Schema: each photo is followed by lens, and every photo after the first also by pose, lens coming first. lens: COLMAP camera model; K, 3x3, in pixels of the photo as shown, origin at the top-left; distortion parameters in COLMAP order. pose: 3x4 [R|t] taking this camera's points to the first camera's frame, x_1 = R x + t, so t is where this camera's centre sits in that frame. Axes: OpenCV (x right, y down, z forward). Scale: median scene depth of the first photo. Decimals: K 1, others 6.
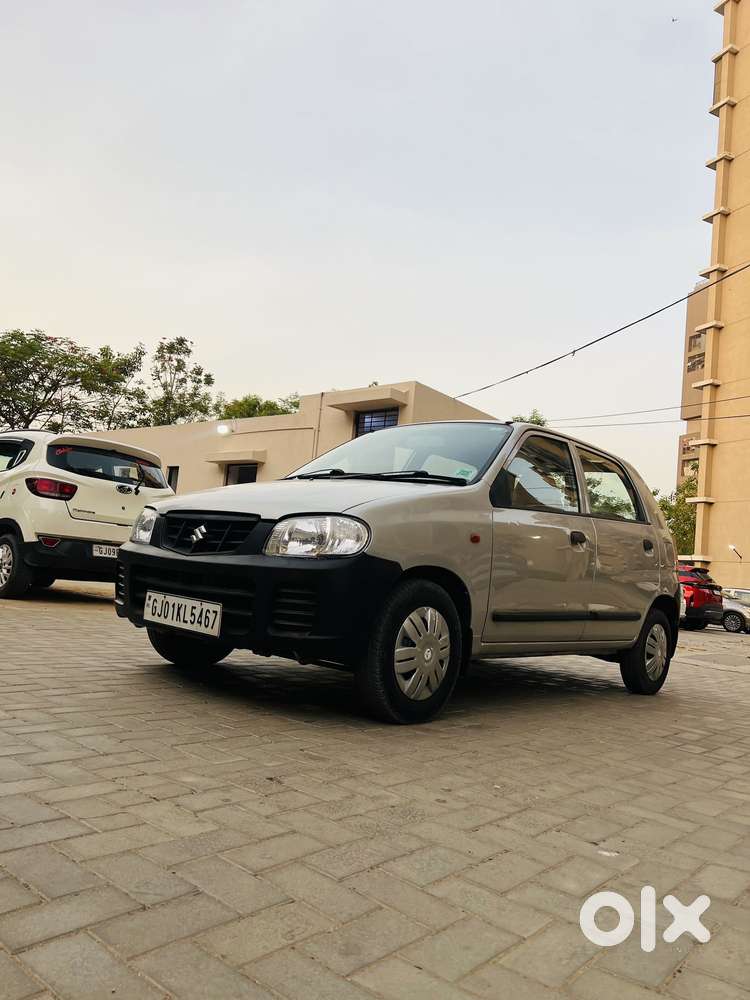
lens RADIAL K [[769.1, 0, 377.1], [0, 769.1, 506.8], [0, 0, 1]] dist [0.064715, -0.078141]
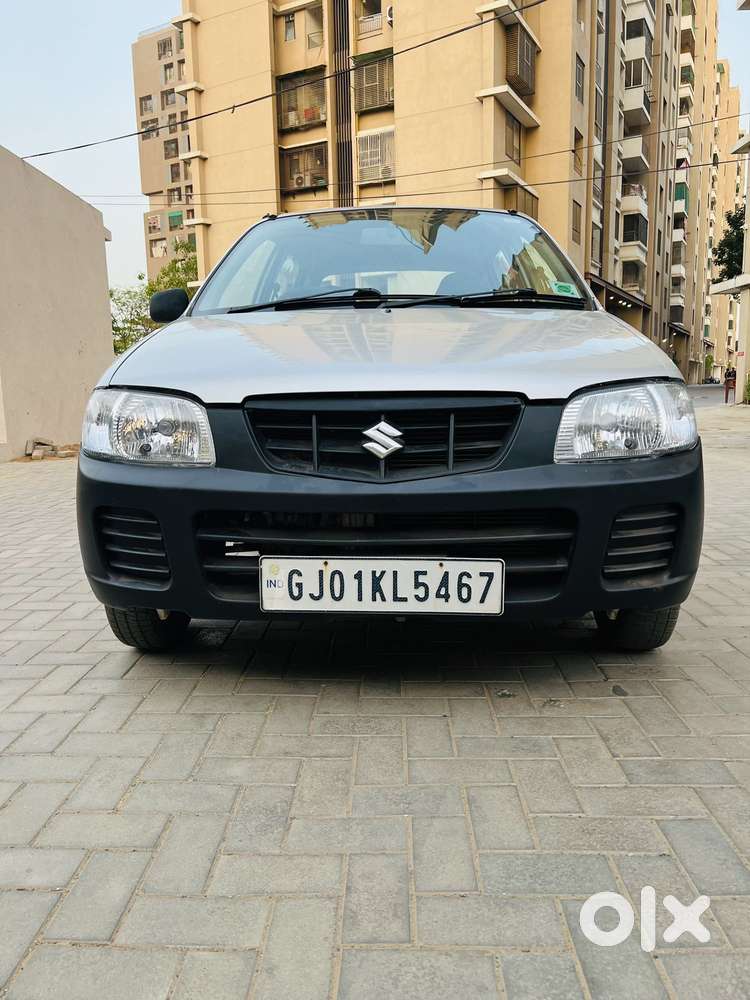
lens RADIAL K [[769.1, 0, 377.1], [0, 769.1, 506.8], [0, 0, 1]] dist [0.064715, -0.078141]
pose [[0.777470, -0.206514, 0.594047, -0.575955], [0.038860, 0.958521, 0.282361, -0.071810], [-0.627718, -0.196442, 0.753247, 0.608144]]
